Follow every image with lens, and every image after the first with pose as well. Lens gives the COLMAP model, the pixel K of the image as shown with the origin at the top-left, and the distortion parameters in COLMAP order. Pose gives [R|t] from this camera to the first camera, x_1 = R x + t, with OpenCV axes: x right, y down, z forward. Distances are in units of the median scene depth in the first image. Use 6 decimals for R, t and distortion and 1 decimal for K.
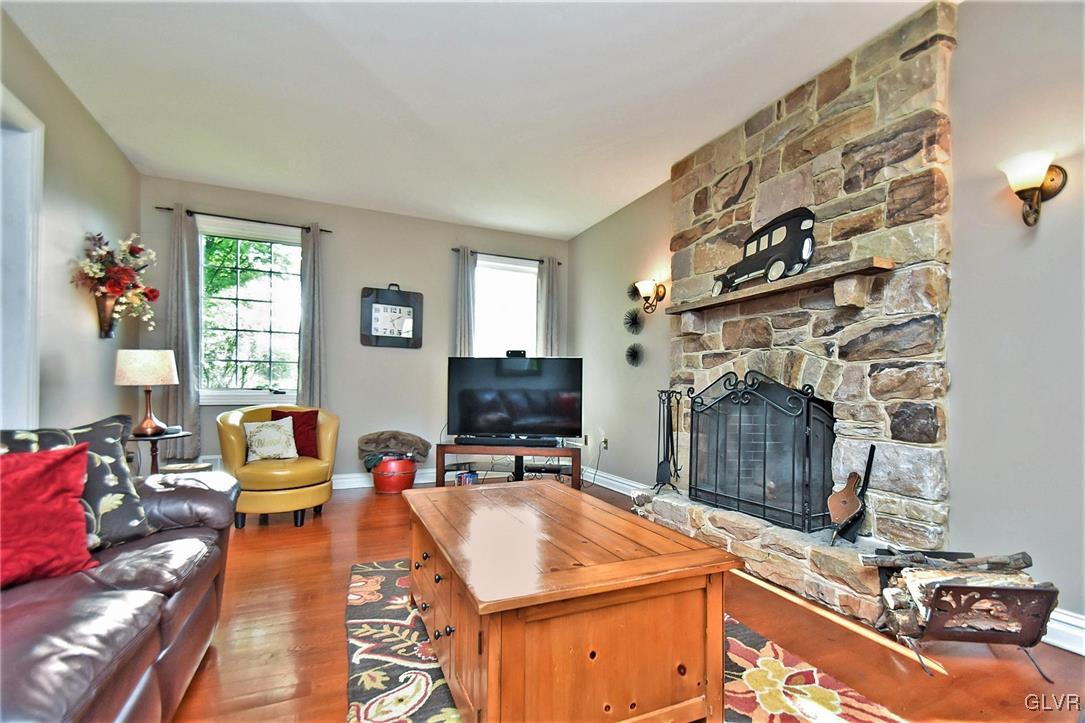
lens RADIAL K [[479.7, 0, 538.2], [0, 479.7, 389.2], [0, 0, 1]] dist [0.024260, -0.003842]
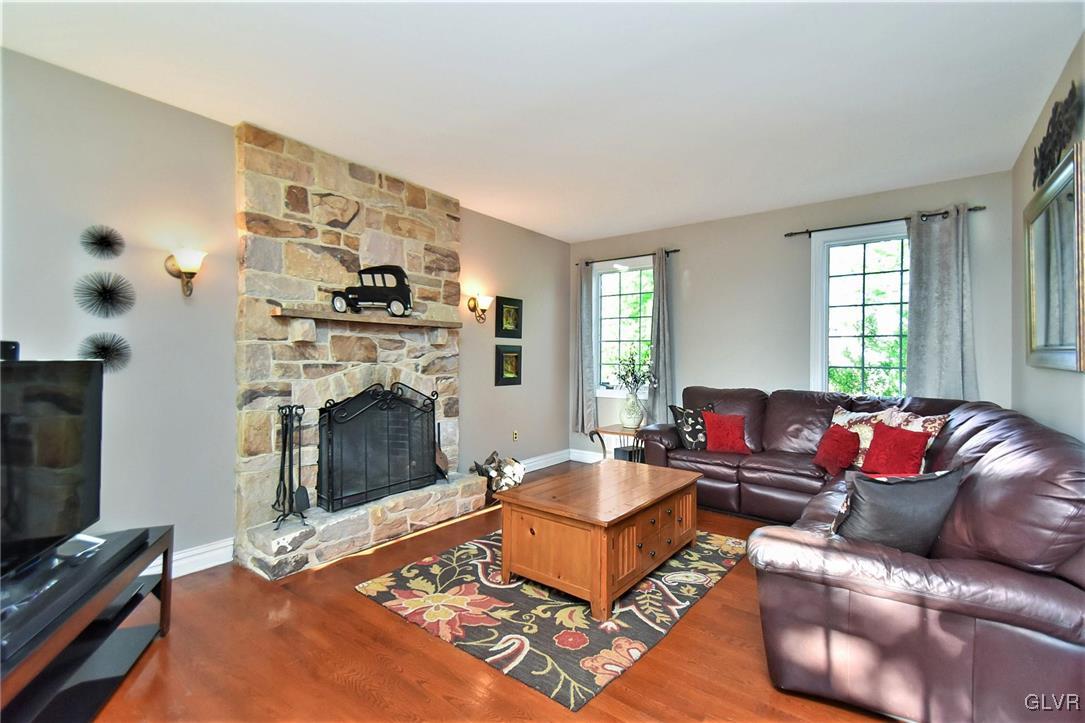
lens RADIAL K [[479.7, 0, 543.0], [0, 479.7, 360.2], [0, 0, 1]] dist [0.024260, -0.003842]
pose [[-0.477439, -0.014868, 0.878539, -0.965939], [-0.013041, 0.999867, 0.009834, -0.127384], [-0.878568, -0.006762, -0.477569, 1.394914]]
